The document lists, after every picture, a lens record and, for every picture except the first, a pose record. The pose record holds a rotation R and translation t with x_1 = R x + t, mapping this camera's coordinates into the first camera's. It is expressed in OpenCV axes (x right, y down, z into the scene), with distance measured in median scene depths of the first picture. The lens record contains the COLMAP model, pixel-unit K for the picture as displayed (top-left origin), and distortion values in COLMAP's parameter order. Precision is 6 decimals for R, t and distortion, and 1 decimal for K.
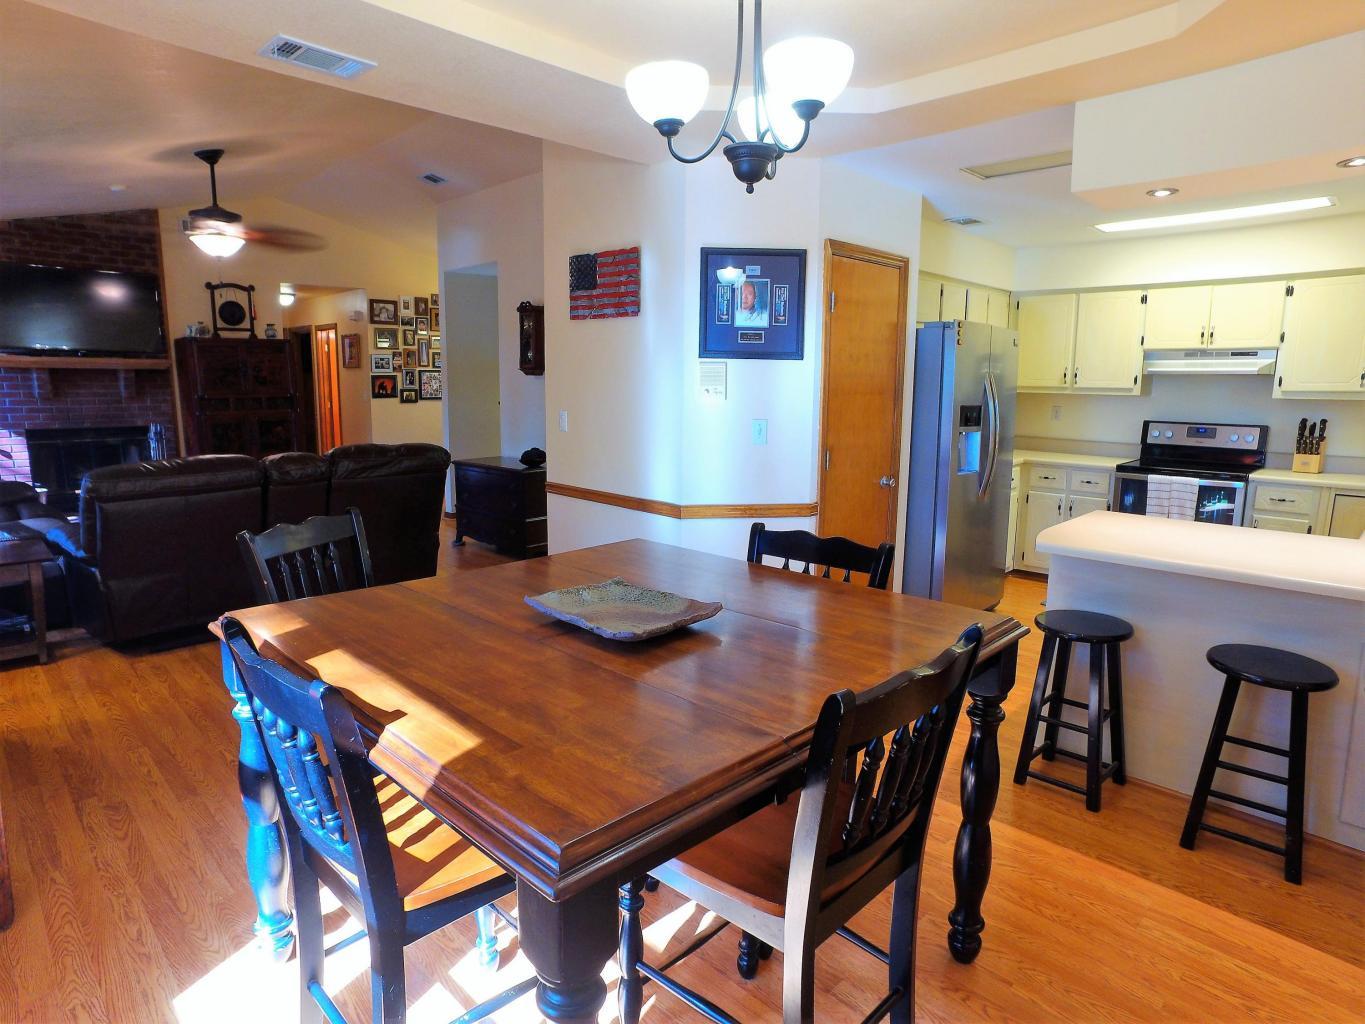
lens RADIAL K [[794.1, 0, 684.5], [0, 794.1, 507.0], [0, 0, 1]] dist [-0.117066, 0.087930]
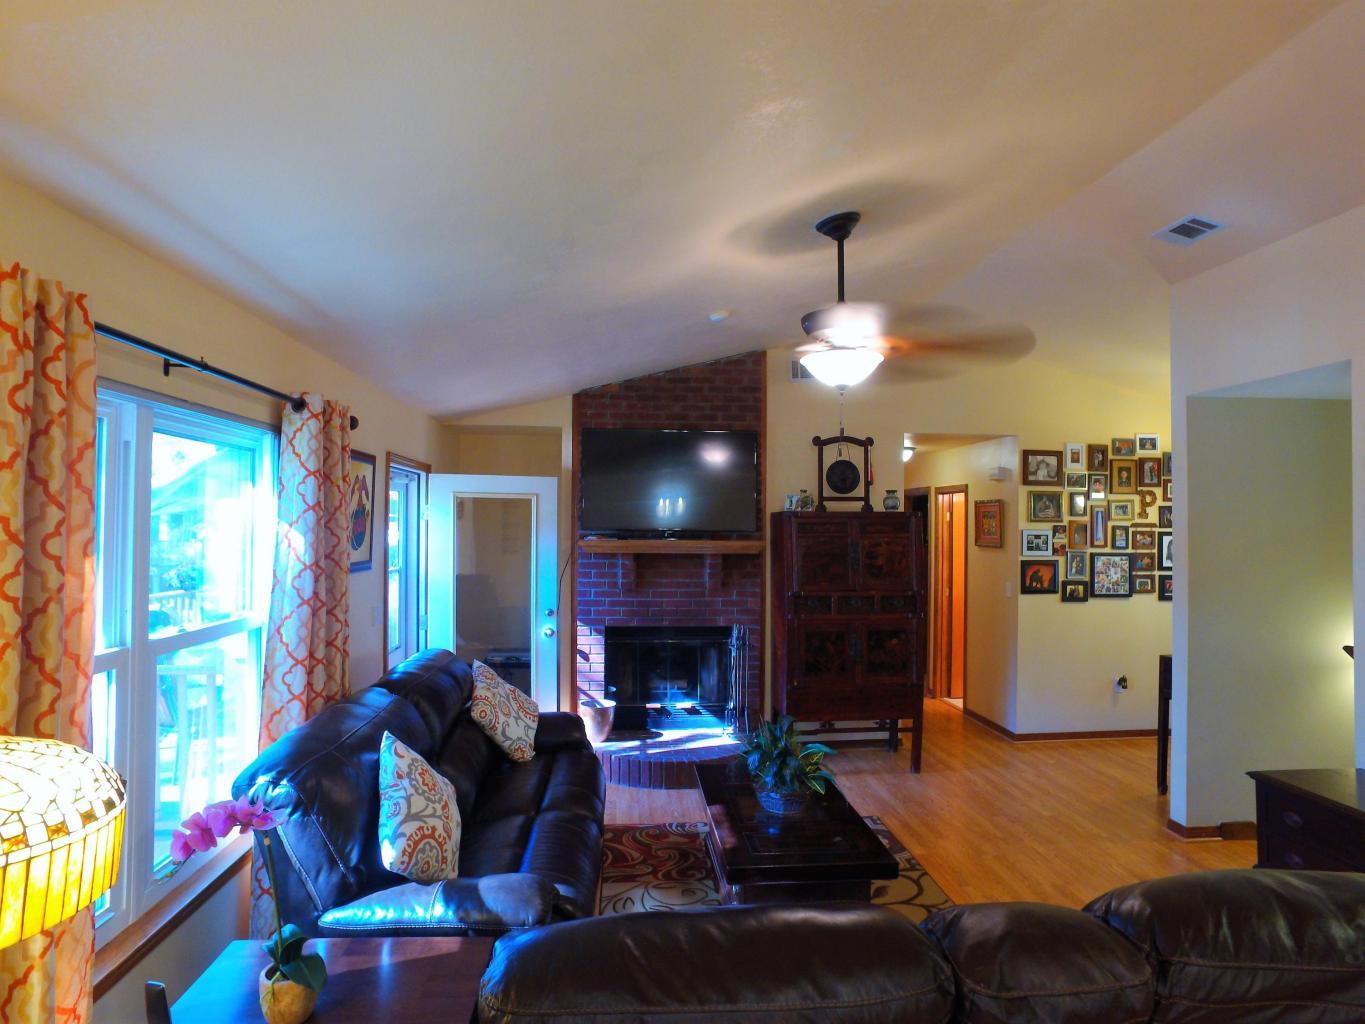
lens RADIAL K [[794.1, 0, 684.5], [0, 794.1, 507.0], [0, 0, 1]] dist [-0.117066, 0.087930]
pose [[0.766050, -0.014794, -0.642611, -0.229607], [-0.106734, 0.982928, -0.149866, -0.098629], [0.633857, 0.183393, 0.751393, 0.357535]]
